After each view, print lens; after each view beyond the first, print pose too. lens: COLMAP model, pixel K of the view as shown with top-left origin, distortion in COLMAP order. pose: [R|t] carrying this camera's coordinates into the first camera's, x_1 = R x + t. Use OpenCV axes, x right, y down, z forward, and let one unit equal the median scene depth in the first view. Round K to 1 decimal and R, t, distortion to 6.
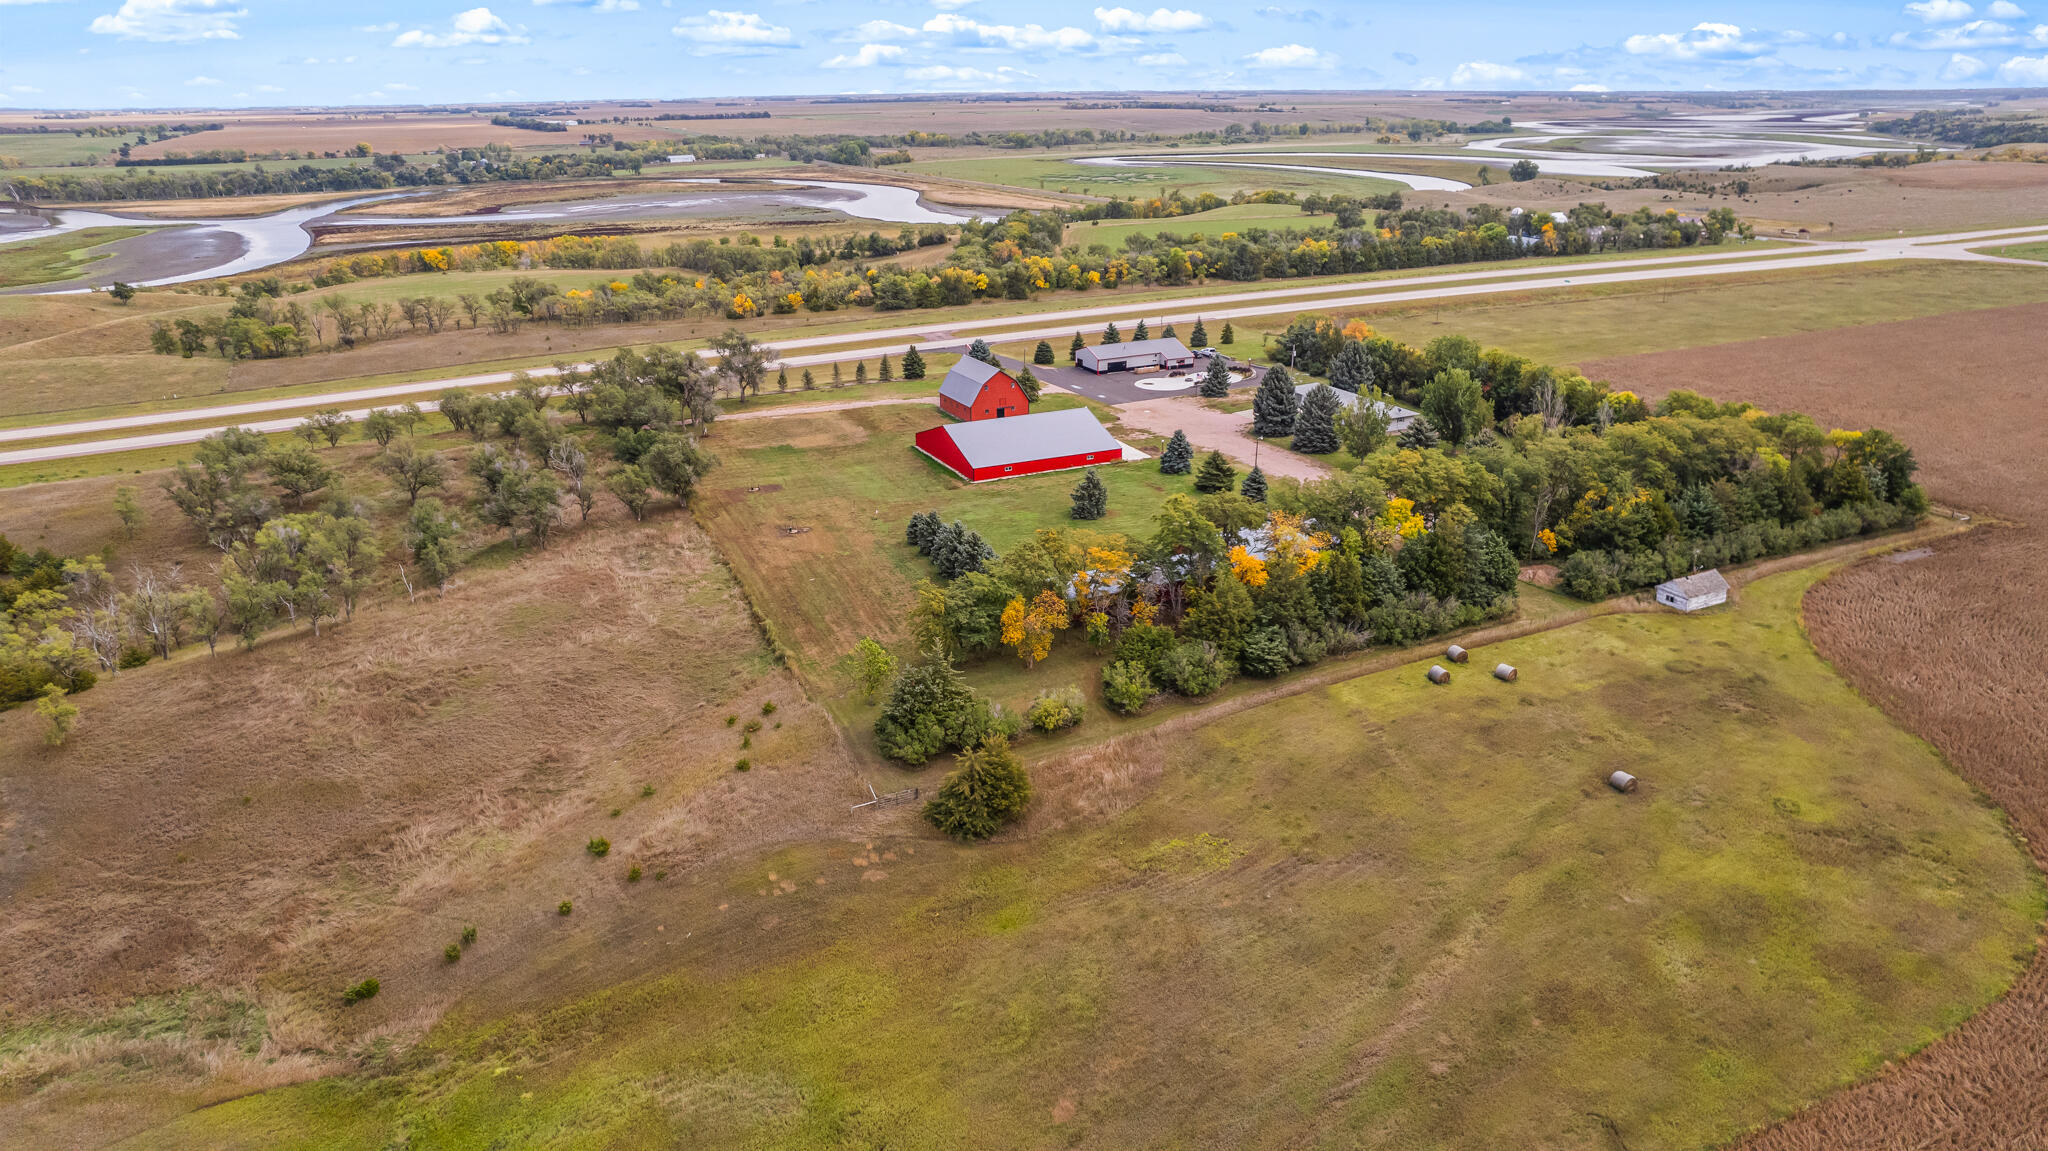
lens RADIAL K [[1322.1, 0, 1024.0], [0, 1322.1, 575.5], [0, 0, 1]] dist [-0.078557, 0.073507]
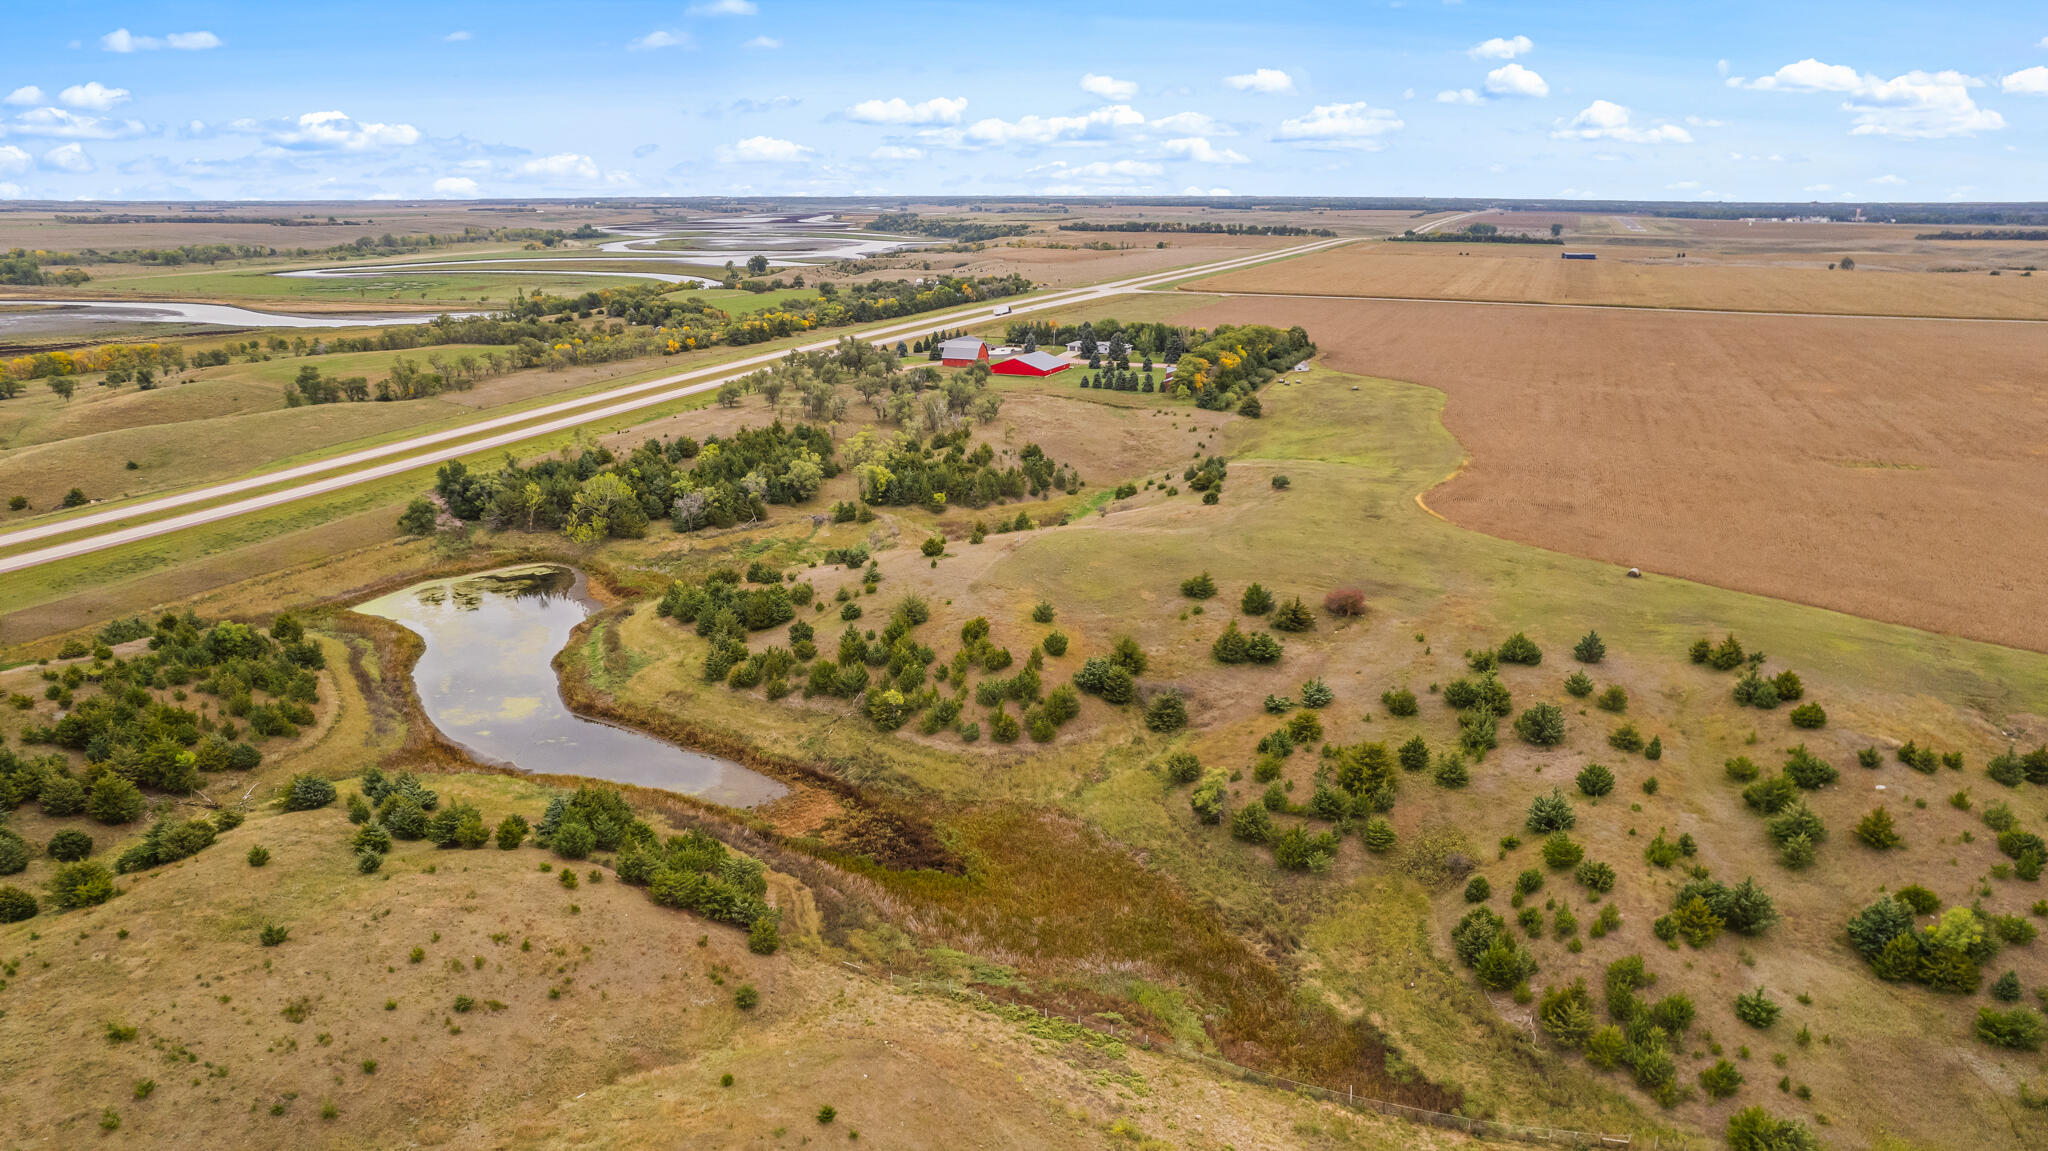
lens RADIAL K [[1333.3, 0, 1028.0], [0, 1333.3, 575.4], [0, 0, 1]] dist [-0.077422, 0.070342]
pose [[0.742484, -0.175872, 0.646364, -0.932775], [0.225489, 0.974227, 0.006060, 0.144137], [-0.630771, 0.141249, 0.763005, -0.427563]]
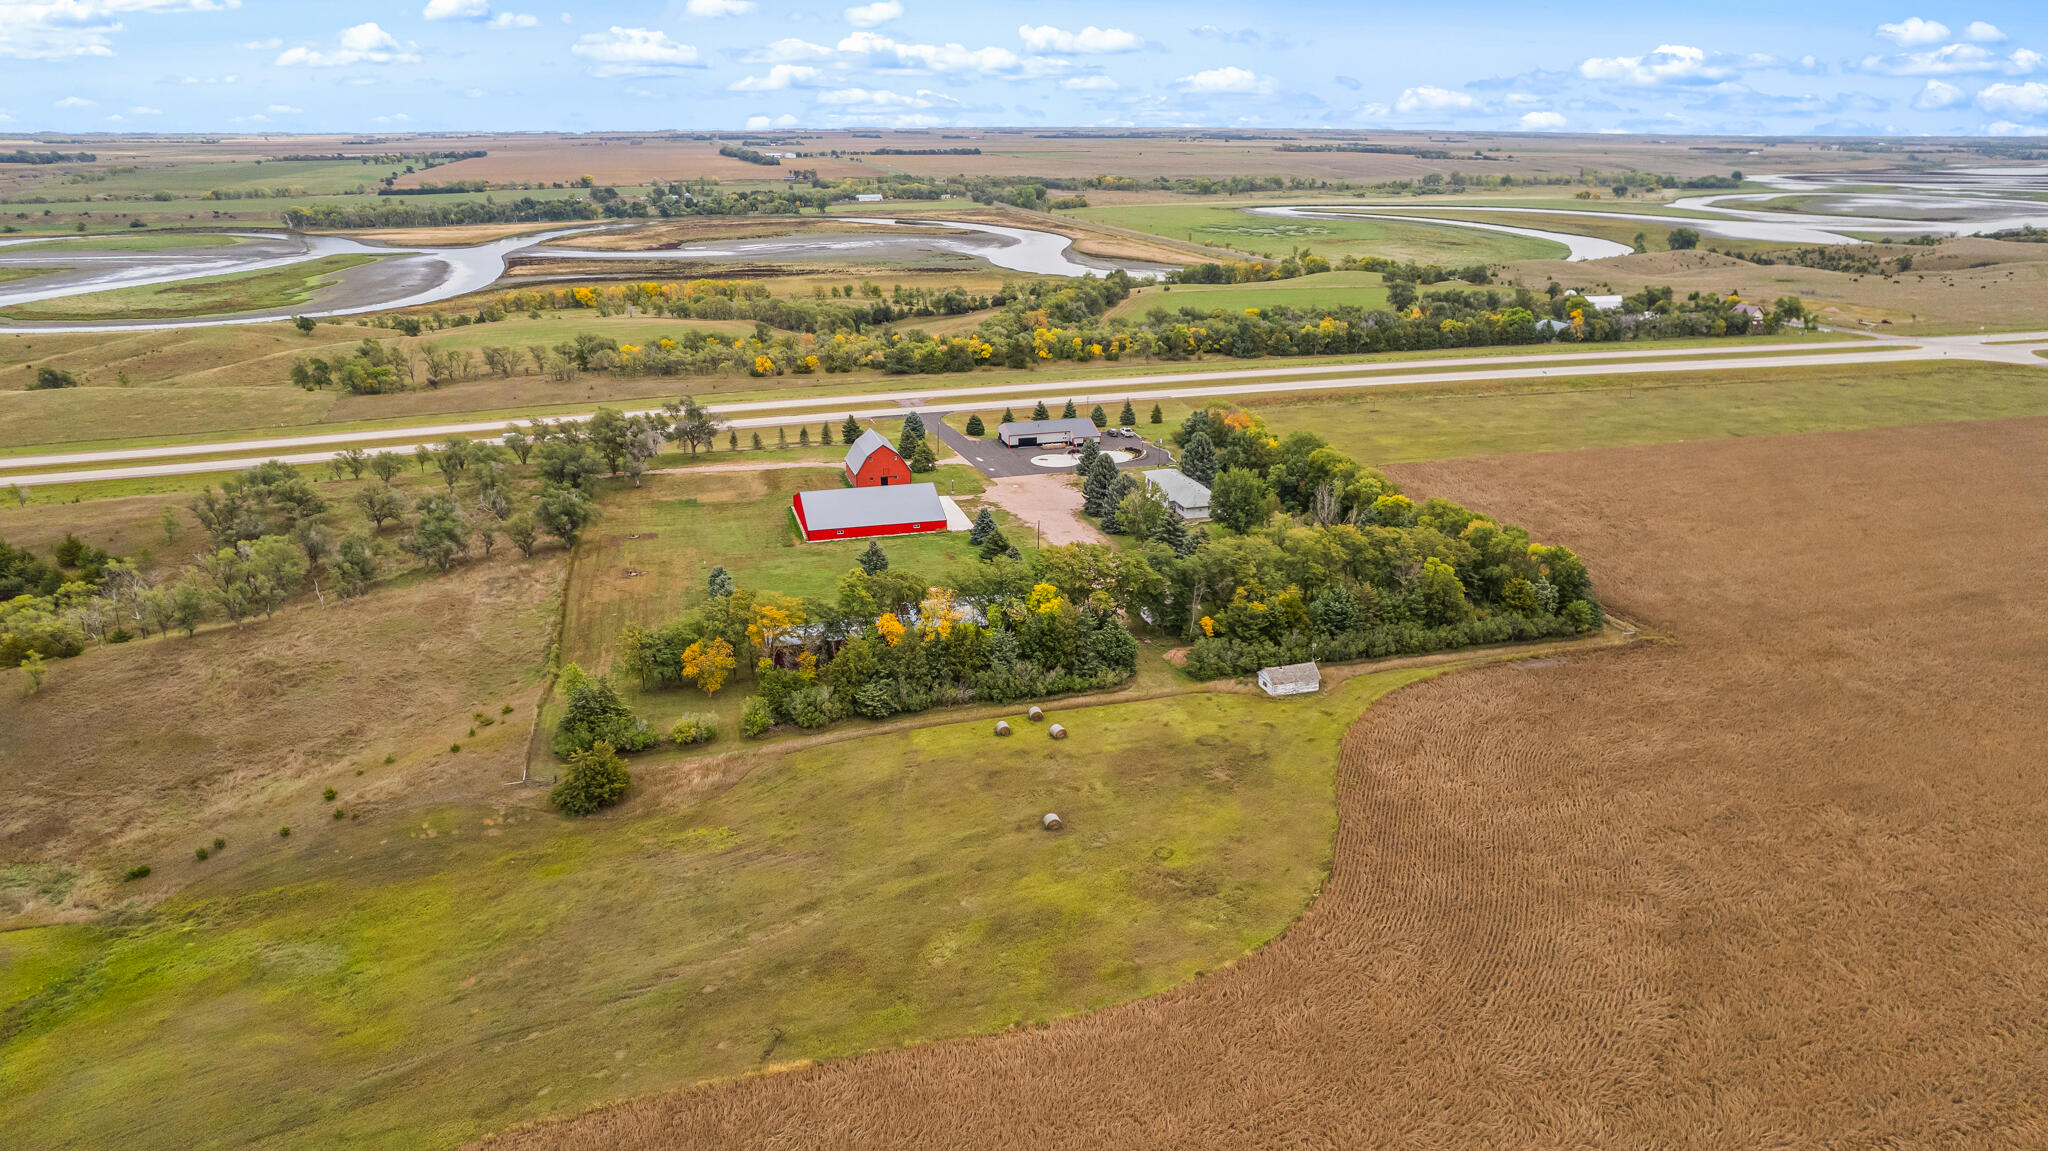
lens RADIAL K [[1333.3, 0, 1028.0], [0, 1333.3, 575.4], [0, 0, 1]] dist [-0.077422, 0.070342]
pose [[0.985598, 0.067007, -0.155264, 0.193701], [-0.070809, 0.997307, -0.019084, -0.017371], [0.153567, 0.029803, 0.987689, -0.091203]]
